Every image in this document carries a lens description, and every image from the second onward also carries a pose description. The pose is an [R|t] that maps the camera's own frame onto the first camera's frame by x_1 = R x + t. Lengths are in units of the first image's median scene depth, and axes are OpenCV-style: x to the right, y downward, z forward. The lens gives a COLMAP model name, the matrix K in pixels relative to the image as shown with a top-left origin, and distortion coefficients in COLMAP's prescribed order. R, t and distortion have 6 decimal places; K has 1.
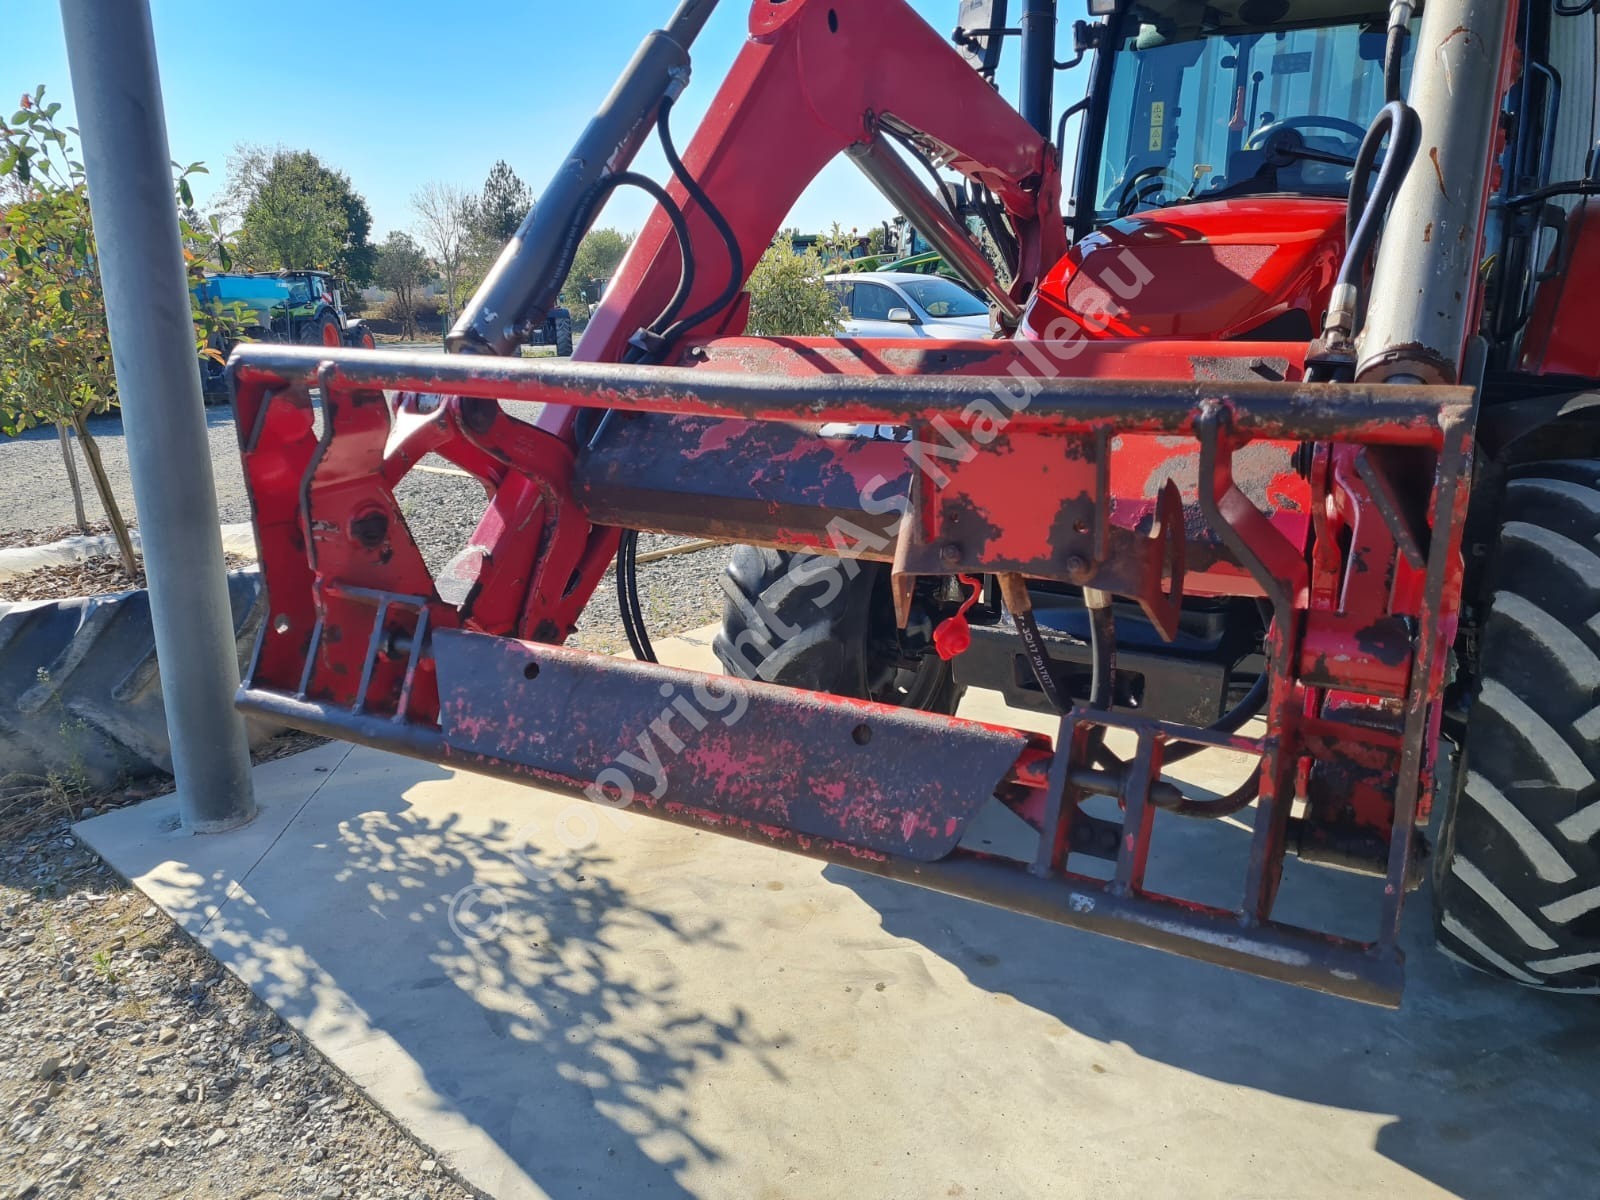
lens RADIAL K [[1199.3, 0, 806.9], [0, 1199.3, 578.4], [0, 0, 1]] dist [0.062578, -0.051840]
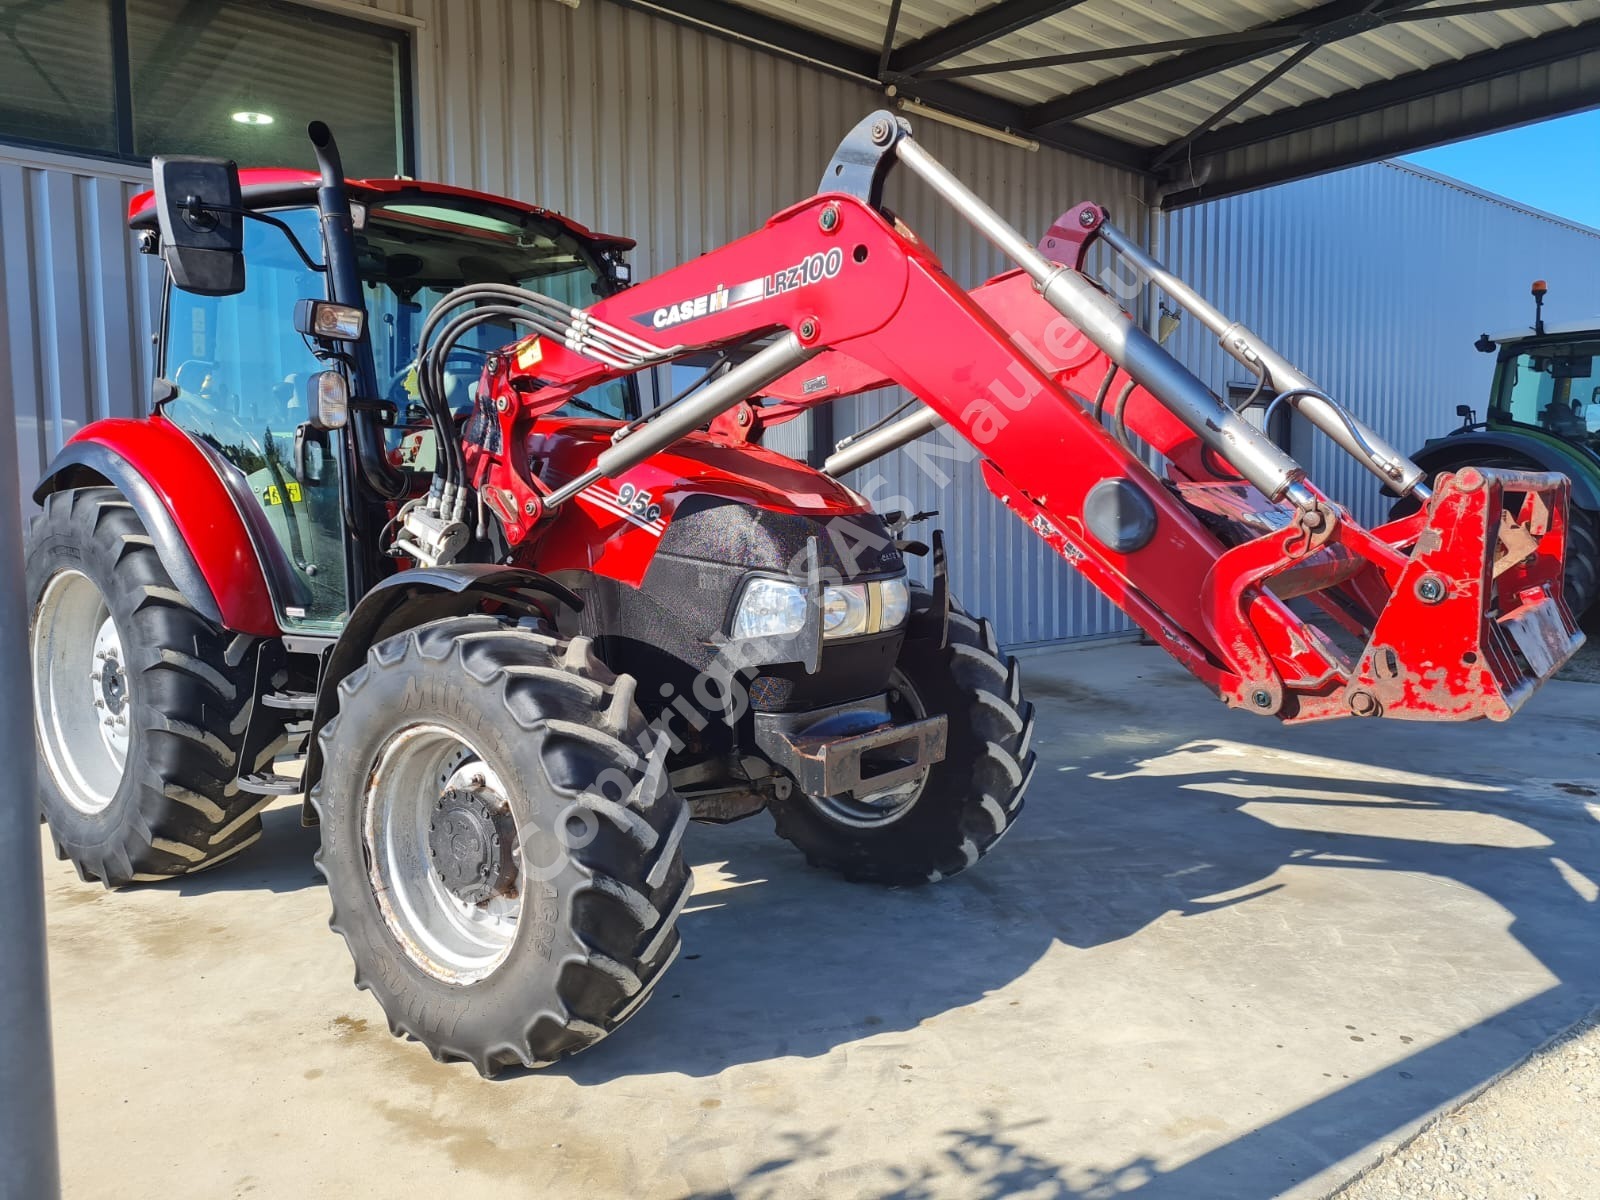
lens RADIAL K [[1199.3, 0, 812.3], [0, 1199.3, 586.0], [0, 0, 1]] dist [0.062578, -0.051840]
pose [[0.141852, -0.064967, 0.987754, -0.968416], [0.257319, 0.965961, 0.026580, -0.139238], [-0.955858, 0.250397, 0.153741, 0.738904]]
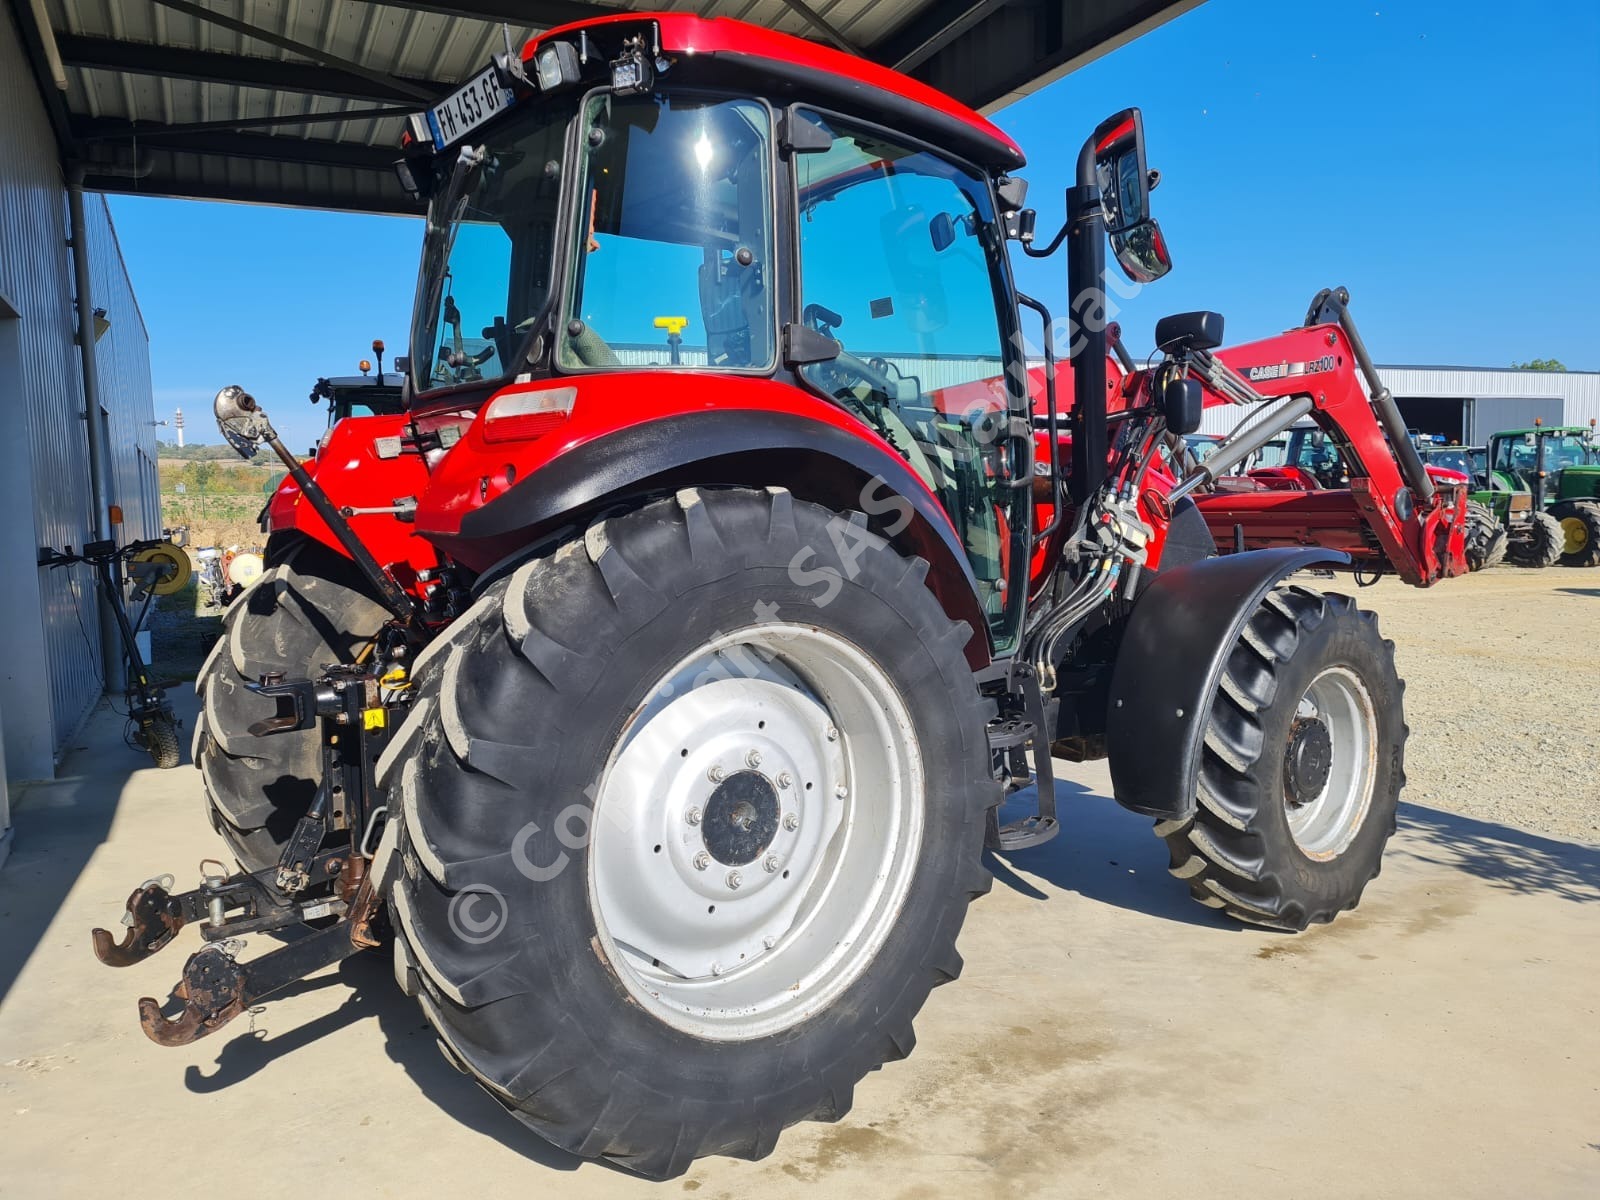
lens RADIAL K [[1199.3, 0, 798.1], [0, 1199.3, 602.1], [0, 0, 1]] dist [0.062578, -0.051840]
pose [[-0.933052, 0.001124, 0.359740, 0.080705], [0.120265, 0.943433, 0.308984, -0.652717], [-0.339043, 0.331562, -0.880407, 2.649276]]
